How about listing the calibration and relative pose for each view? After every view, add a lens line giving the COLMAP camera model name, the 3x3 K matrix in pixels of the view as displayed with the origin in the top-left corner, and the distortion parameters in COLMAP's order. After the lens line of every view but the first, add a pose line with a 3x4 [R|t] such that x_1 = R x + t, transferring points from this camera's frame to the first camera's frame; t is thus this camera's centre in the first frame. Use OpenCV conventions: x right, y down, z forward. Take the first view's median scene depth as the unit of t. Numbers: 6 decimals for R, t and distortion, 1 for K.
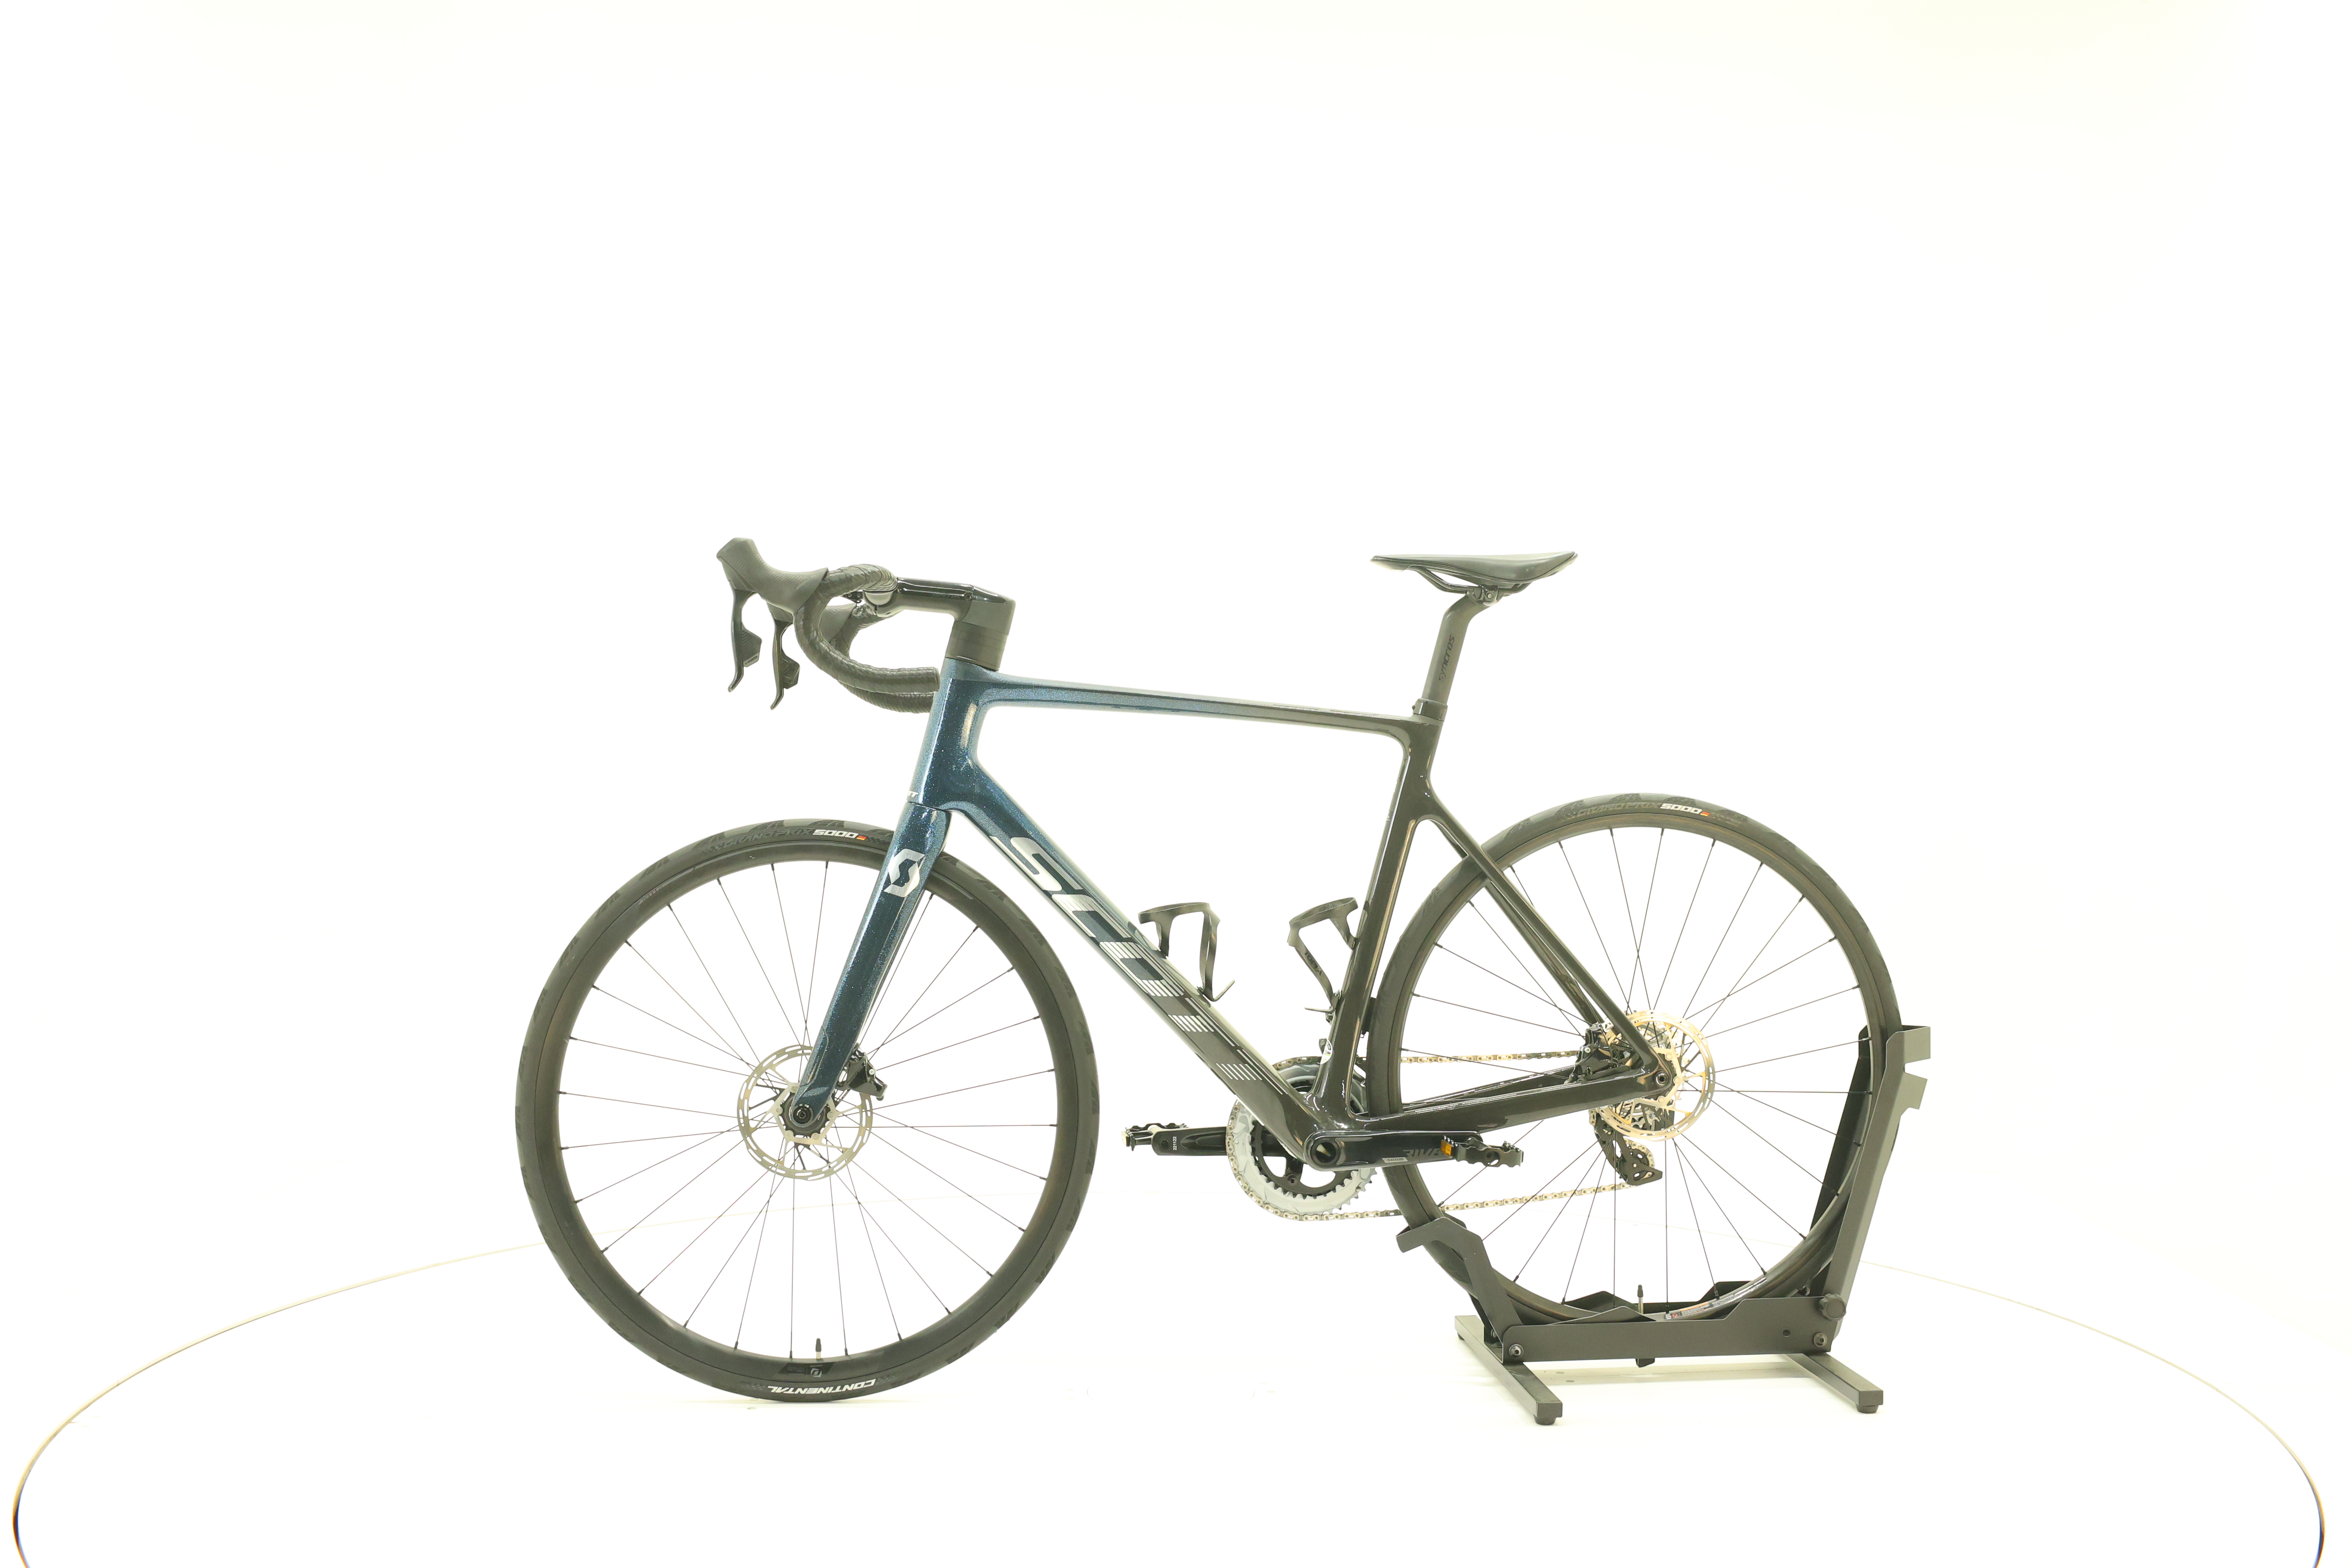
lens RADIAL K [[2510.4, 0, 1186.4], [0, 2510.4, 780.4], [0, 0, 1]] dist [-0.027603, 0.000000]
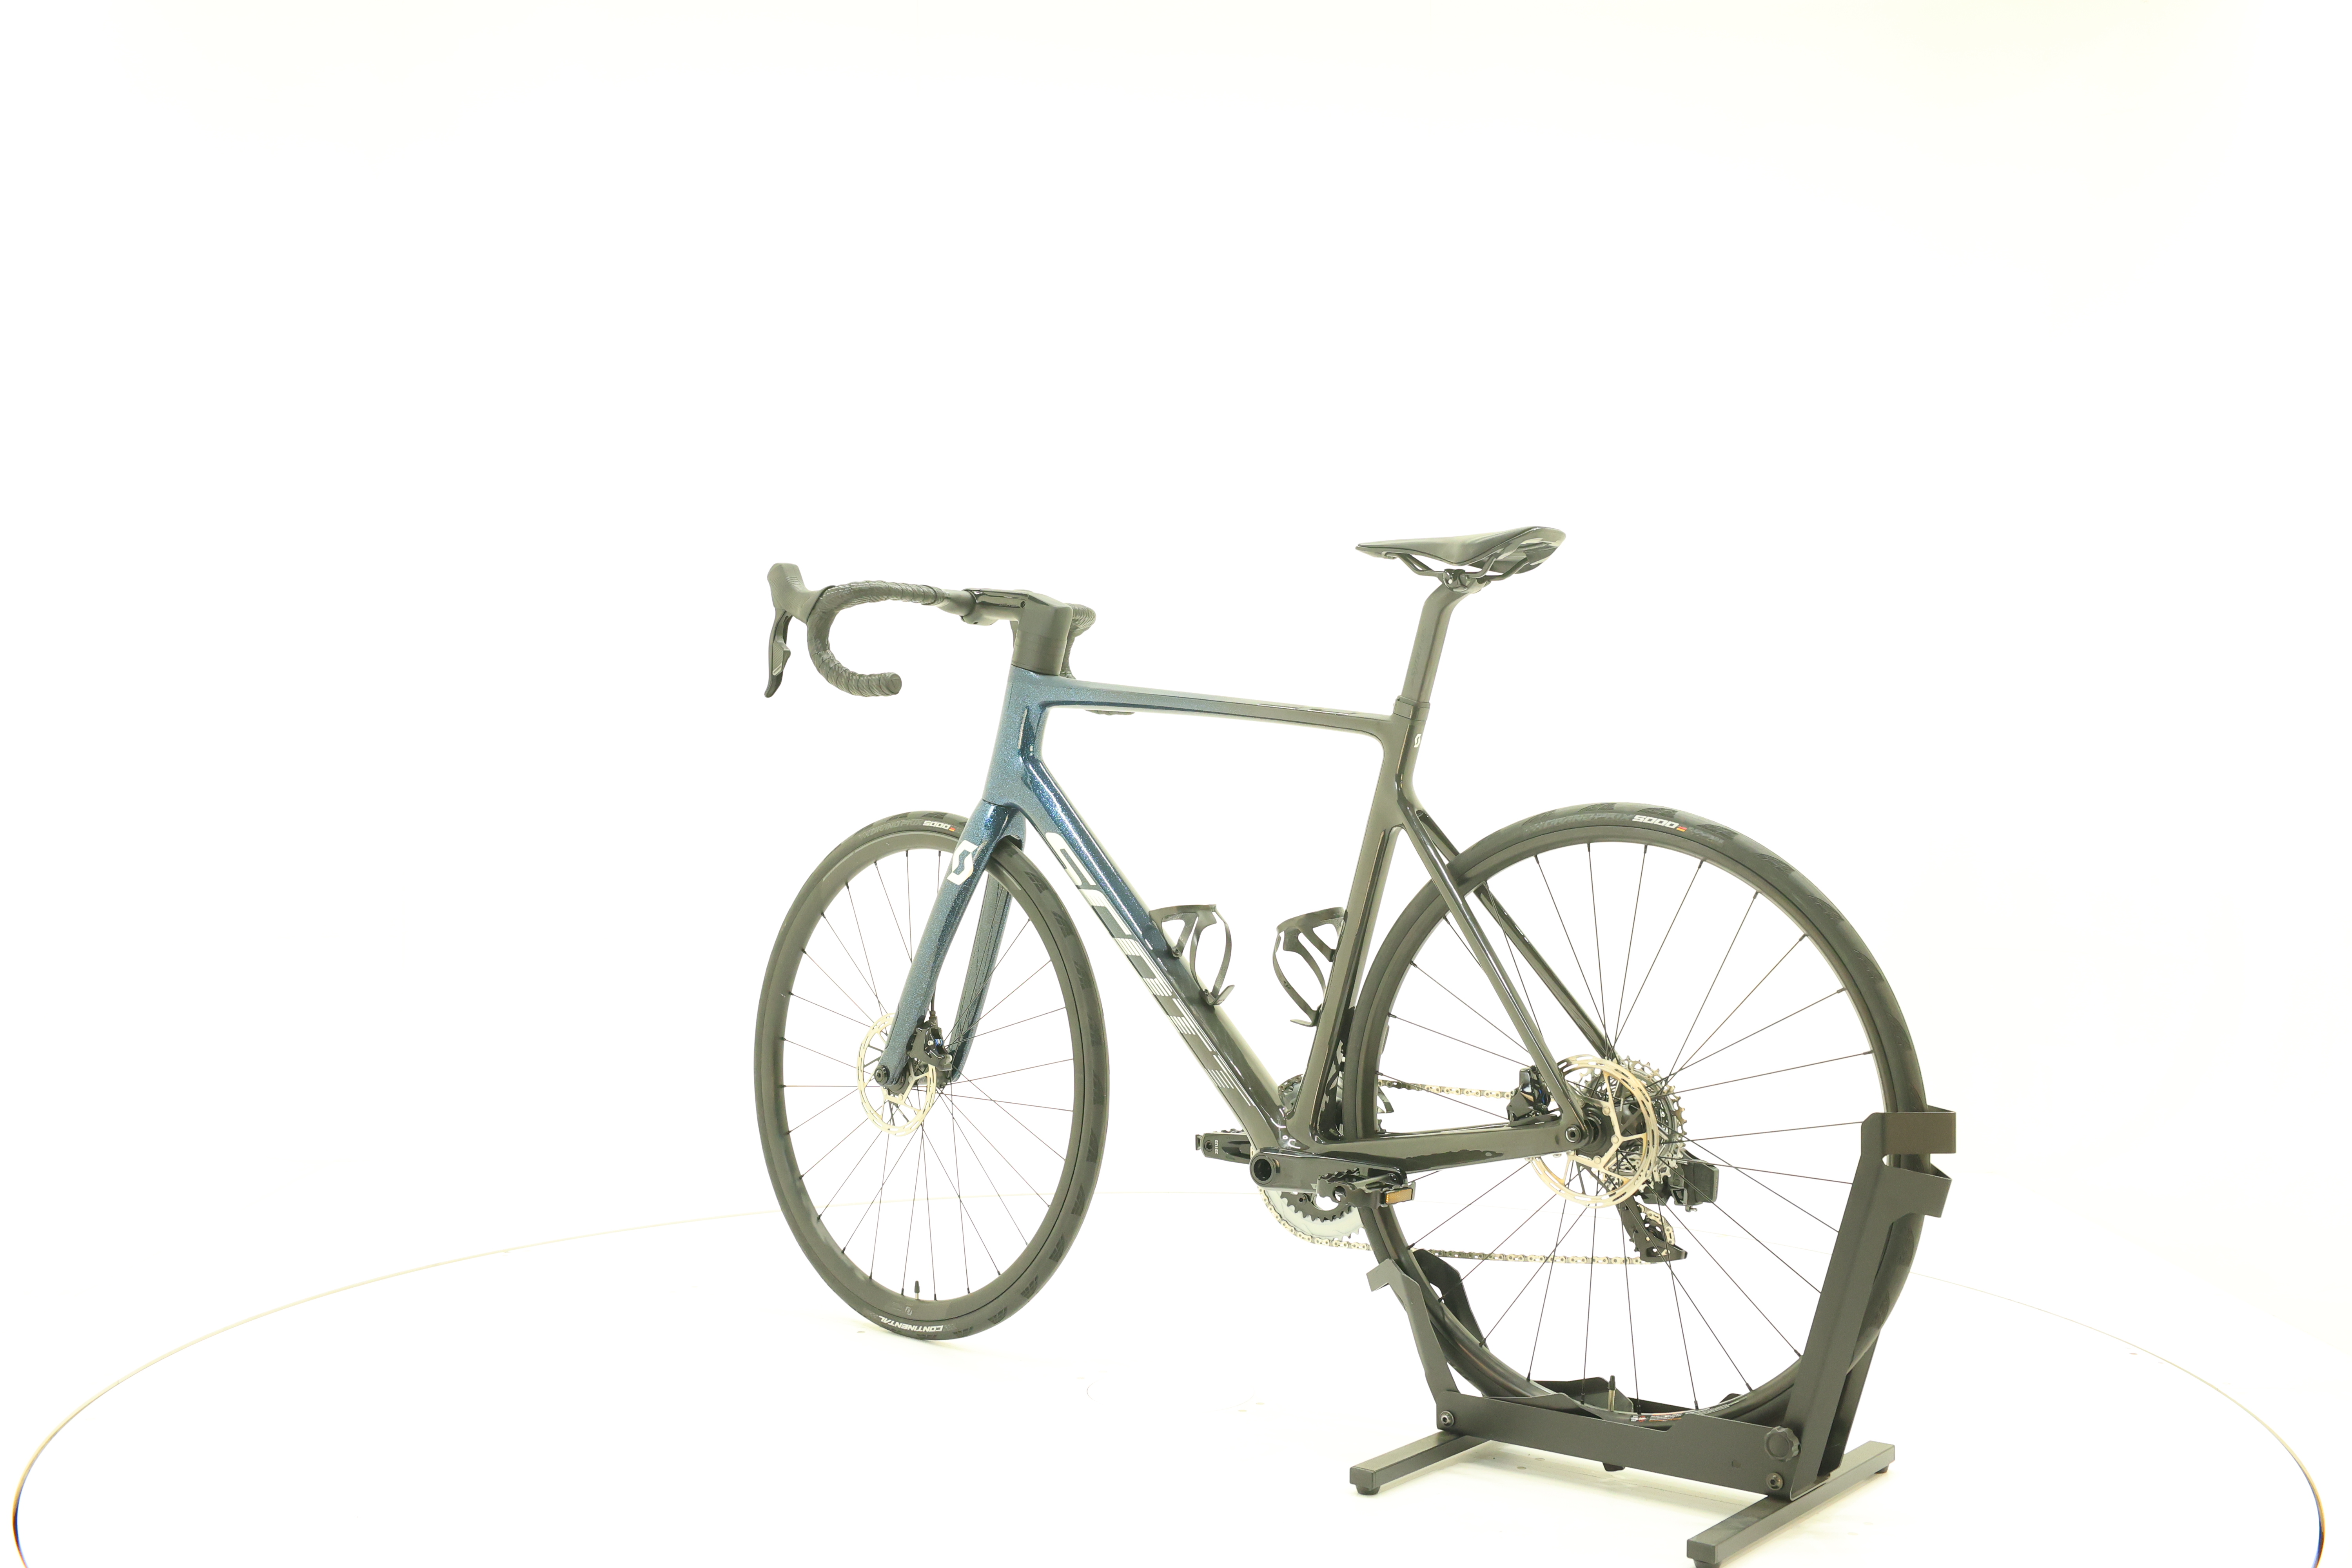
lens RADIAL K [[2510.4, 0, 1164.5], [0, 2510.4, 778.2], [0, 0, 1]] dist [-0.027603, 0.000000]
pose [[0.697149, 0.010823, -0.716845, 0.698320], [-0.014721, 0.999891, 0.000780, -0.001481], [0.716775, 0.010009, 0.697233, 0.295577]]
